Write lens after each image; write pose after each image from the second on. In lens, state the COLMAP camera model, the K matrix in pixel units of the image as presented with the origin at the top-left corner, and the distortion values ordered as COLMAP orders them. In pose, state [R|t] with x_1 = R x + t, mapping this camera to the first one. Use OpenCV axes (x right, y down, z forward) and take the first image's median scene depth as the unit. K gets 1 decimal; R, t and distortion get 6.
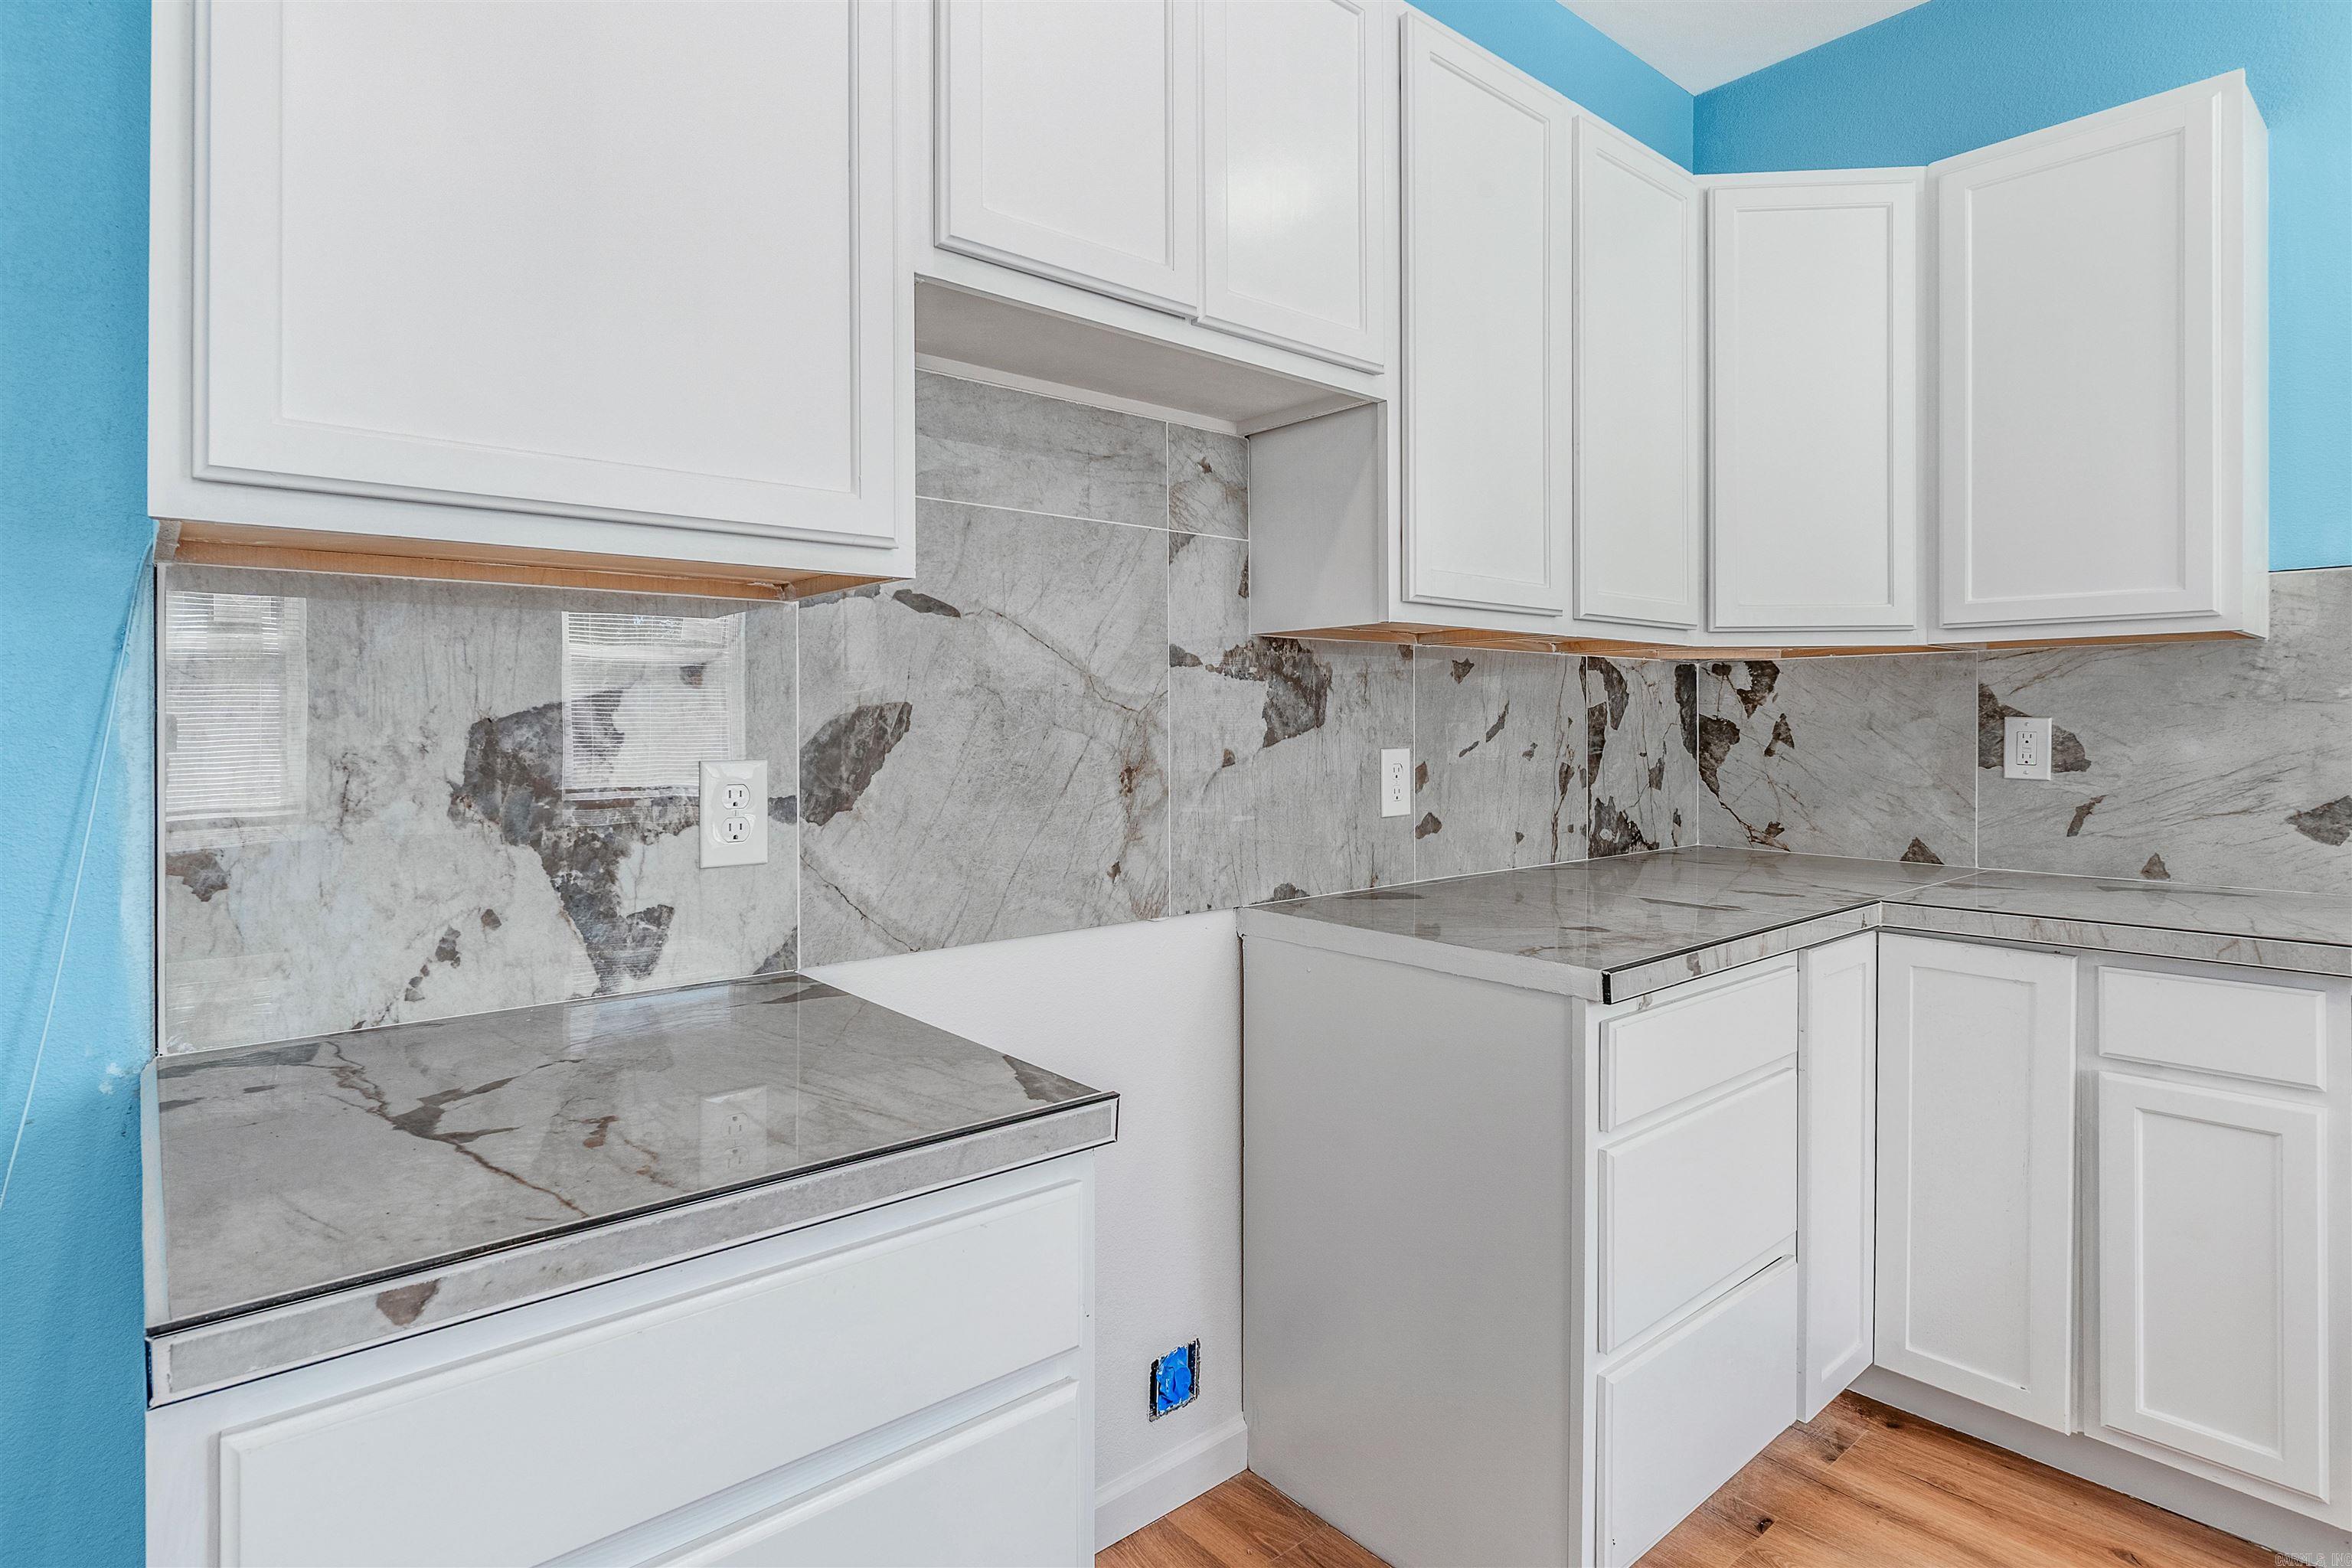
lens RADIAL K [[1222.6, 0, 1174.1], [0, 1222.6, 724.1], [0, 0, 1]] dist [-0.002972, -0.000518]
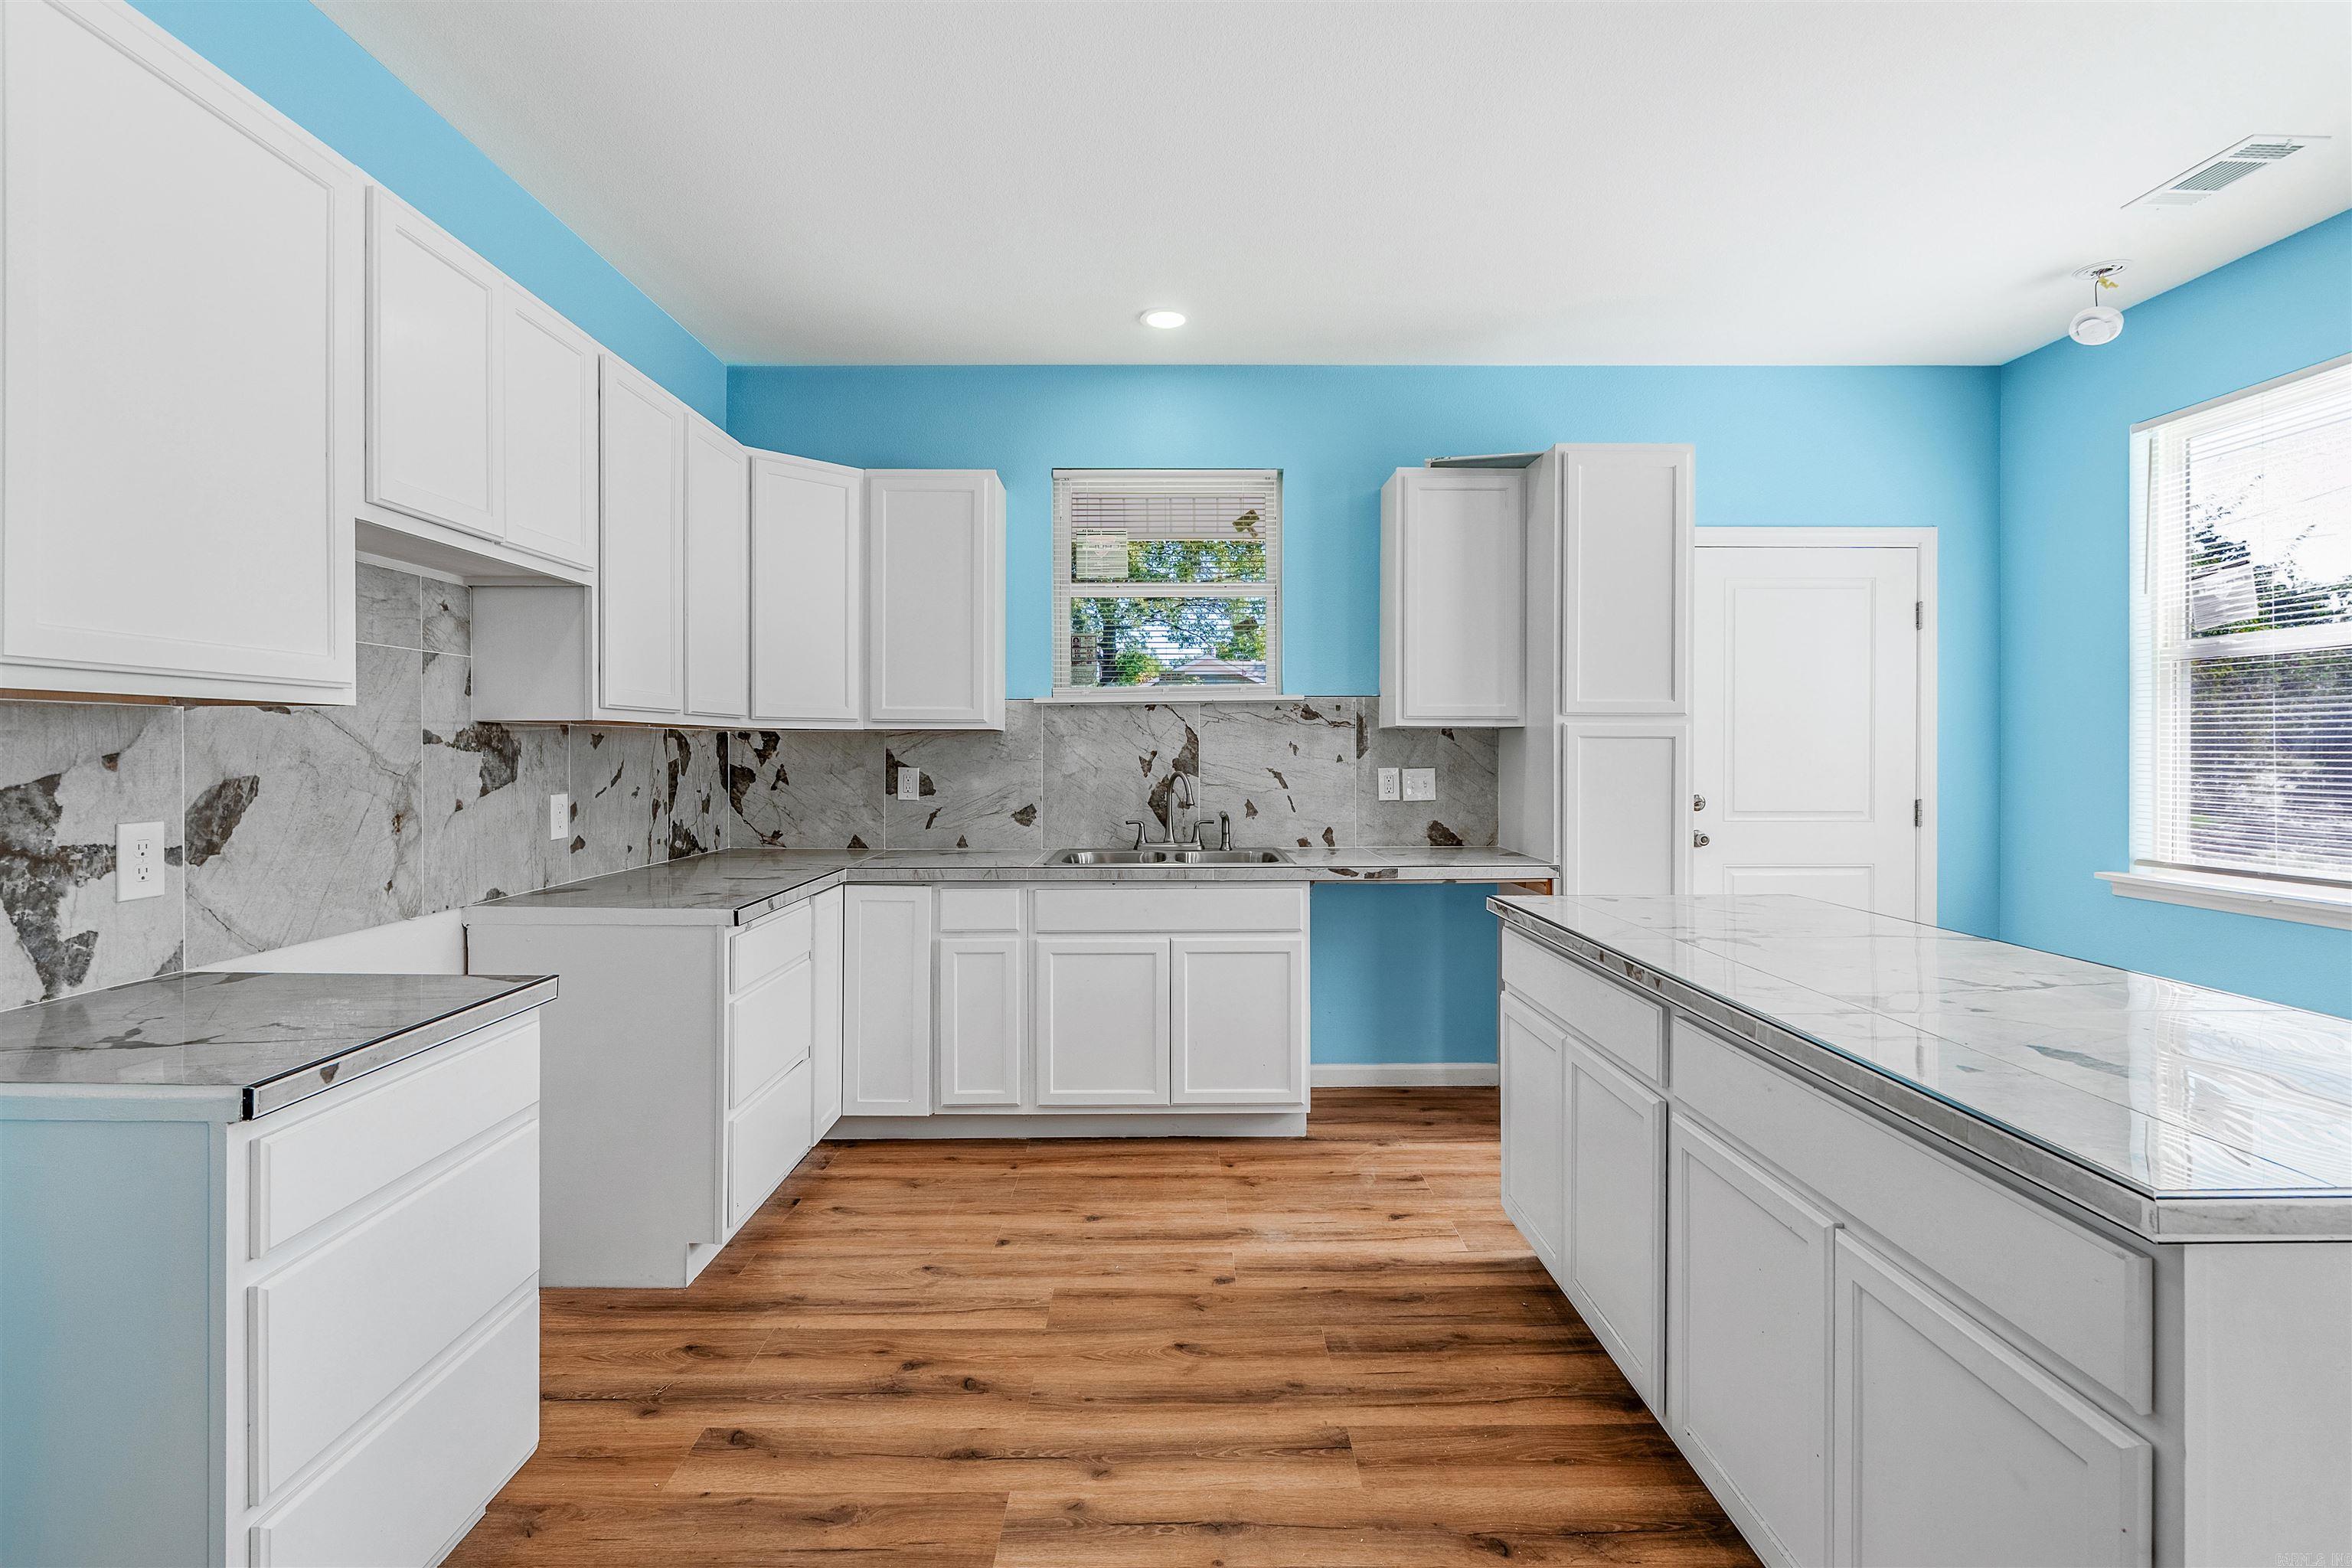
lens RADIAL K [[1085.7, 0, 1169.4], [0, 1085.7, 756.2], [0, 0, 1]] dist [-0.002167, -0.000401]
pose [[0.650189, -0.002090, 0.759769, -0.374750], [-0.002168, 0.999987, 0.004605, -0.037399], [-0.759769, -0.004641, 0.650176, -0.475304]]
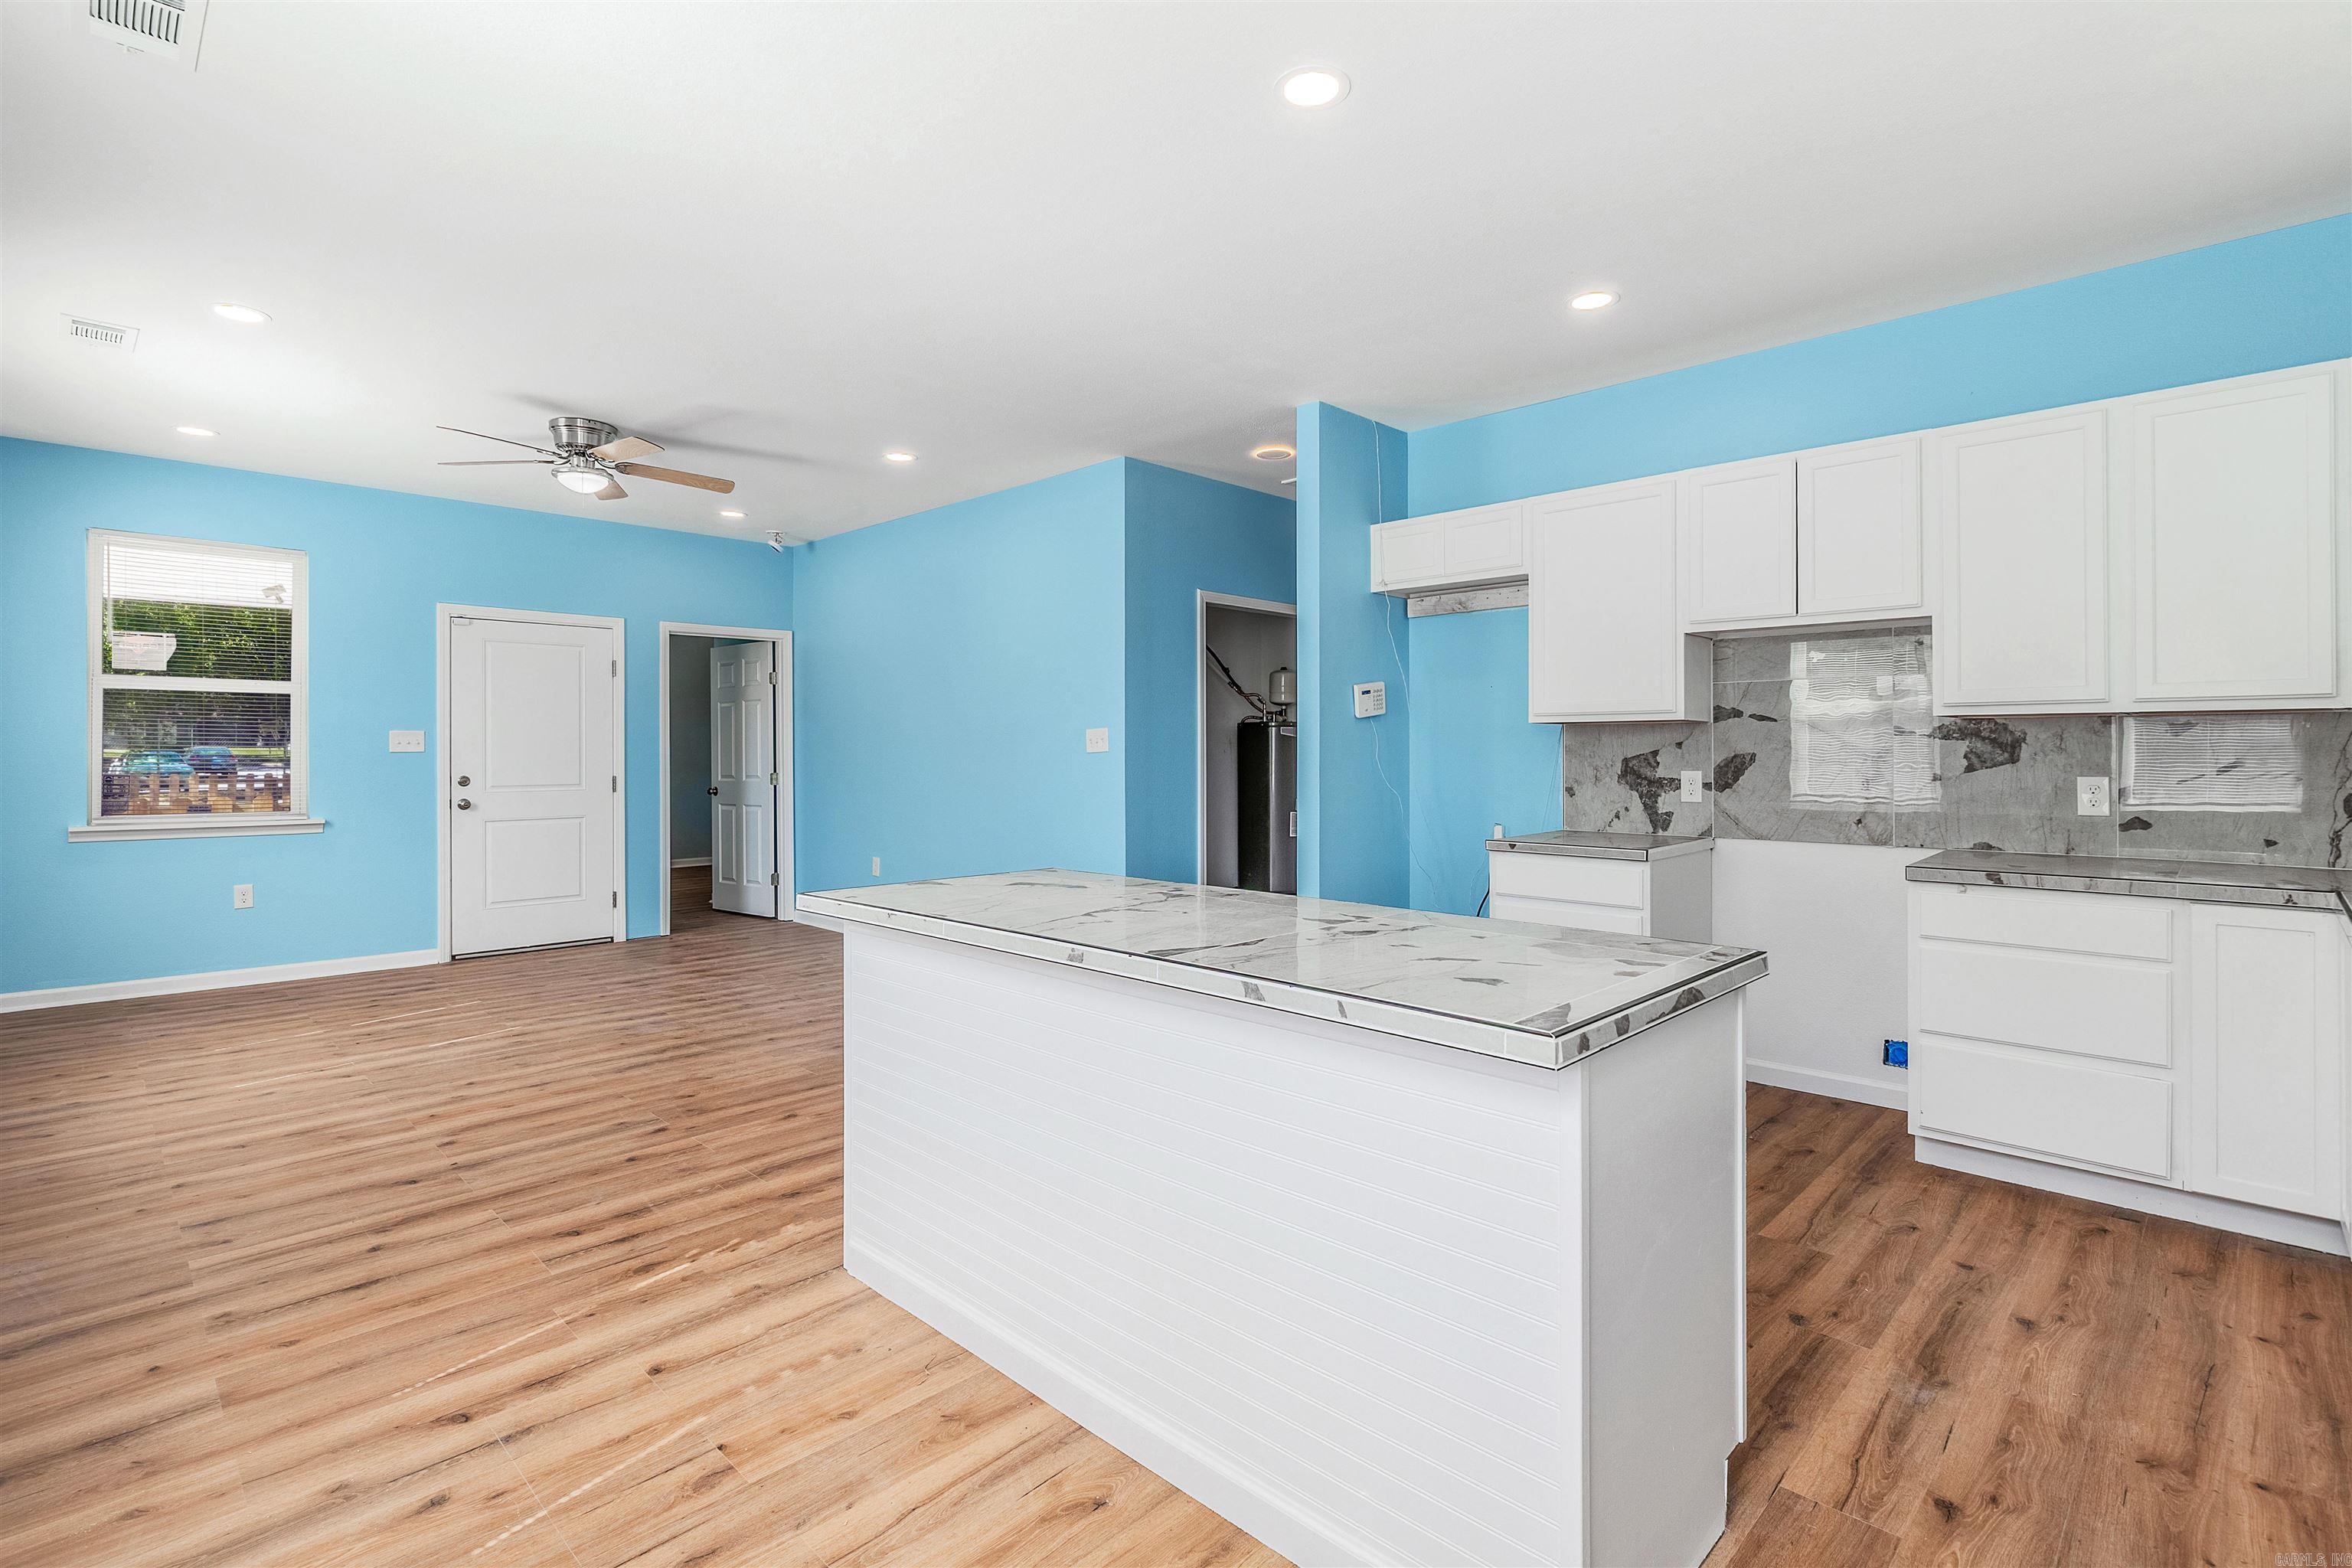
lens RADIAL K [[1103.0, 0, 1179.6], [0, 1103.0, 755.9], [0, 0, 1]] dist [-0.002914, -0.000916]
pose [[0.085134, 0.007477, -0.996341, 1.762073], [0.001742, 0.999969, 0.007653, -0.025207], [0.996368, -0.002387, 0.085118, -0.451493]]
